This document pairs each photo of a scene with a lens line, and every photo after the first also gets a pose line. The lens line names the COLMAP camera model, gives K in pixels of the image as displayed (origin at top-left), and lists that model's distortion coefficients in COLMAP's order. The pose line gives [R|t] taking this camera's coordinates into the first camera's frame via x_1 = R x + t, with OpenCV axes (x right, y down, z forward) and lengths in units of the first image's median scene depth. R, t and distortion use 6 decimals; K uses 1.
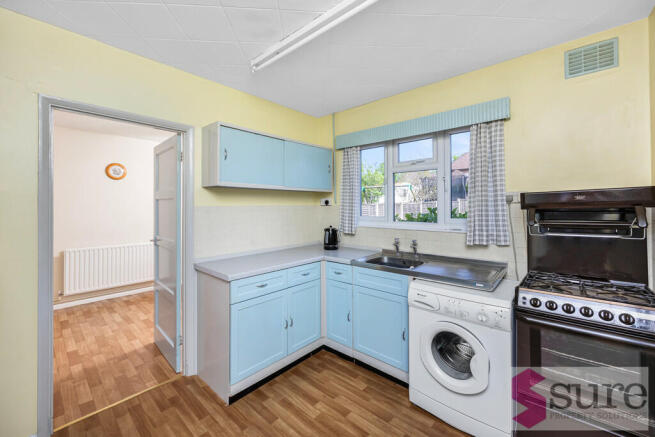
lens RADIAL K [[261.9, 0, 335.8], [0, 261.9, 207.7], [0, 0, 1]] dist [-0.003933, 0.000027]
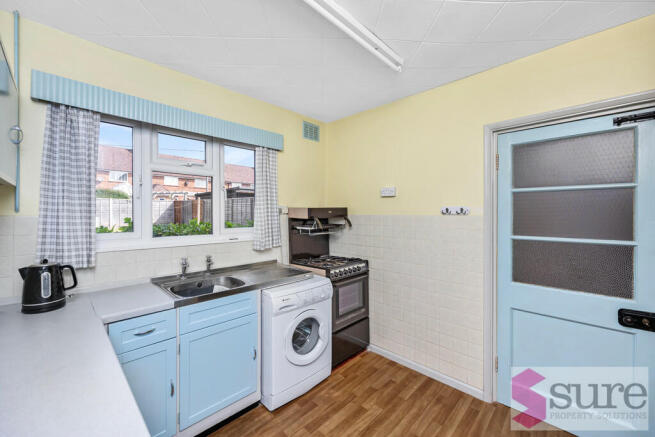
lens RADIAL K [[261.9, 0, 327.3], [0, 261.9, 214.0], [0, 0, 1]] dist [-0.003933, 0.000027]
pose [[0.066922, 0.000337, 0.997758, -0.651819], [-0.000133, 1.000000, -0.000329, -0.017743], [-0.997758, -0.000111, 0.066922, 0.663553]]
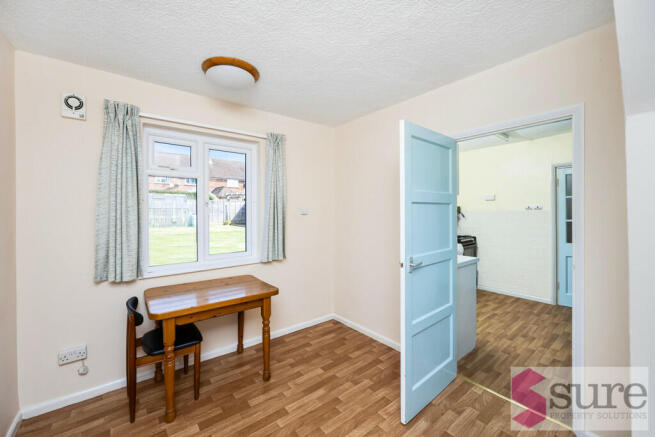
lens RADIAL K [[261.9, 0, 329.6], [0, 261.9, 213.9], [0, 0, 1]] dist [-0.003933, 0.000027]
pose [[0.181792, -0.002266, 0.983334, -1.756377], [-0.000596, 0.999997, 0.002415, 0.011401], [-0.983337, -0.001025, 0.181790, 1.358458]]
